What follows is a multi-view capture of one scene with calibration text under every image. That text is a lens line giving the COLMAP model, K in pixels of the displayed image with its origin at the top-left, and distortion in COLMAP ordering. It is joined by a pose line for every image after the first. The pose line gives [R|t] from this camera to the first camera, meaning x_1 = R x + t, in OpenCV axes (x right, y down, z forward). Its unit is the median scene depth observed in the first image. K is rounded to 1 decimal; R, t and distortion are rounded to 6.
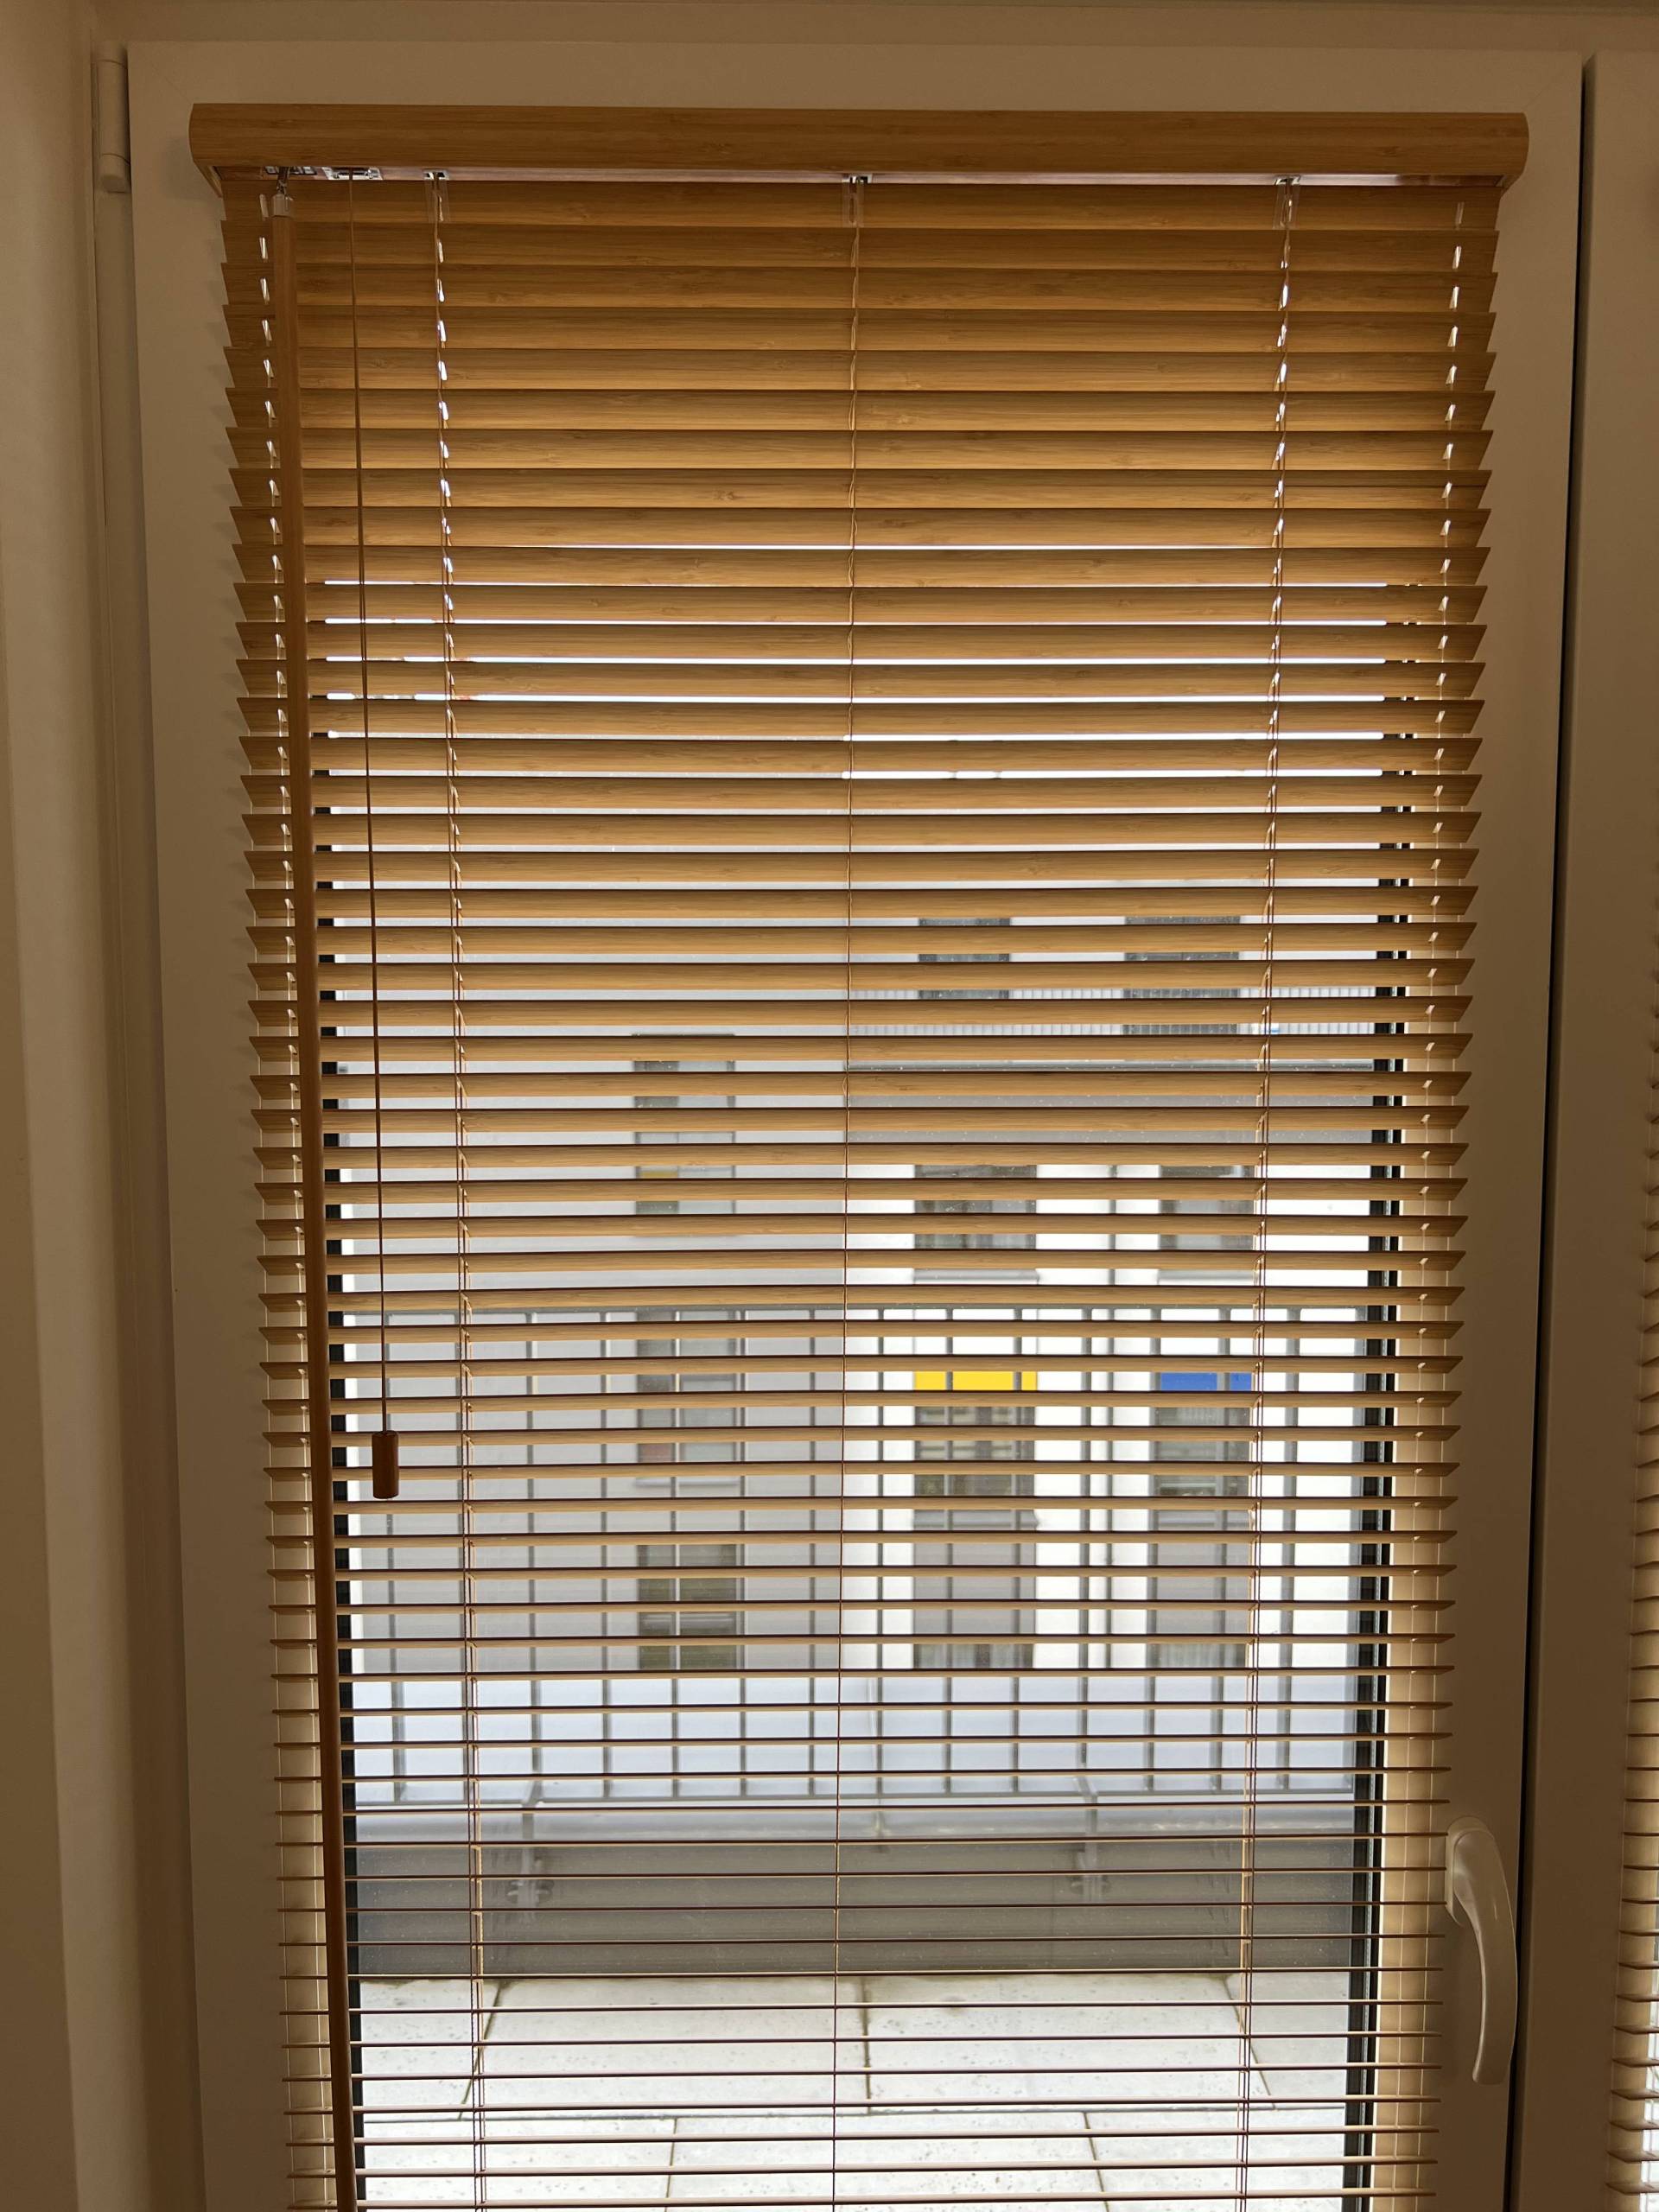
lens RADIAL K [[2005.8, 0, 829.5], [0, 2005.8, 1106.0], [0, 0, 1]] dist [0.034850, -0.000892]
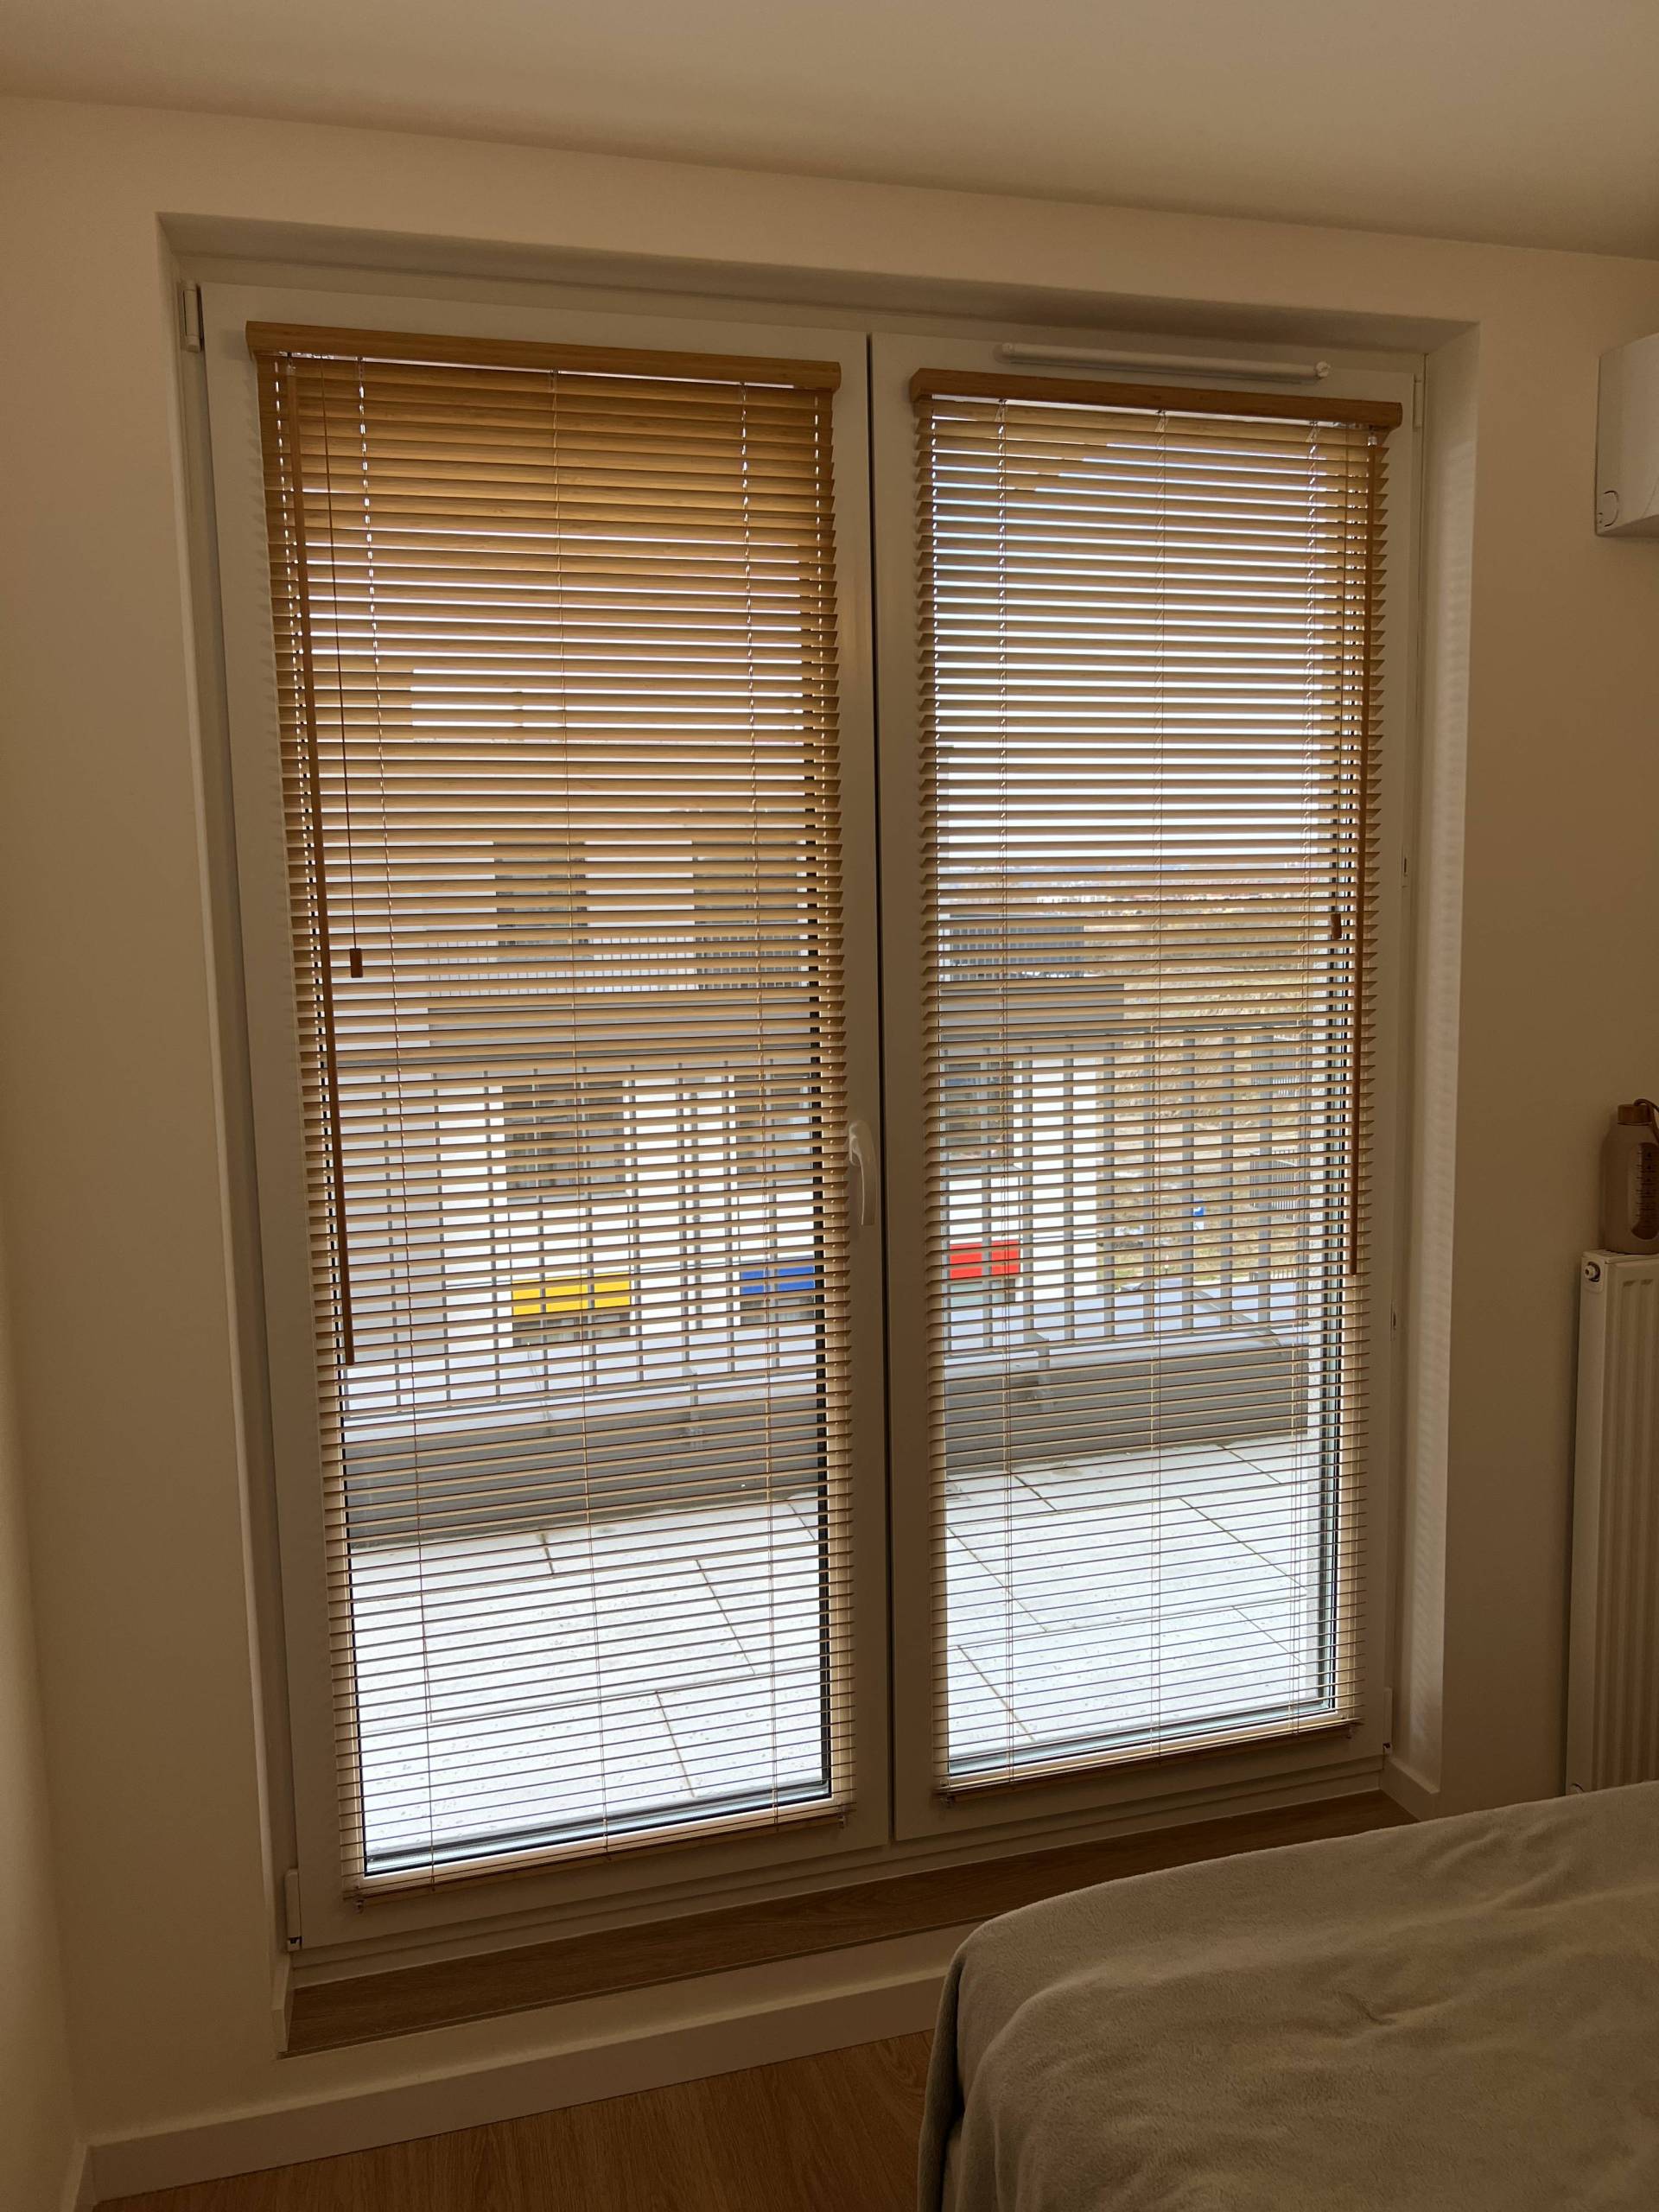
lens RADIAL K [[2005.8, 0, 829.5], [0, 2005.8, 1106.0], [0, 0, 1]] dist [0.034850, -0.000892]
pose [[0.961732, -0.044346, 0.270378, -0.326311], [0.050251, 0.998625, -0.014951, 0.390743], [-0.269343, 0.027966, 0.962638, -1.177135]]
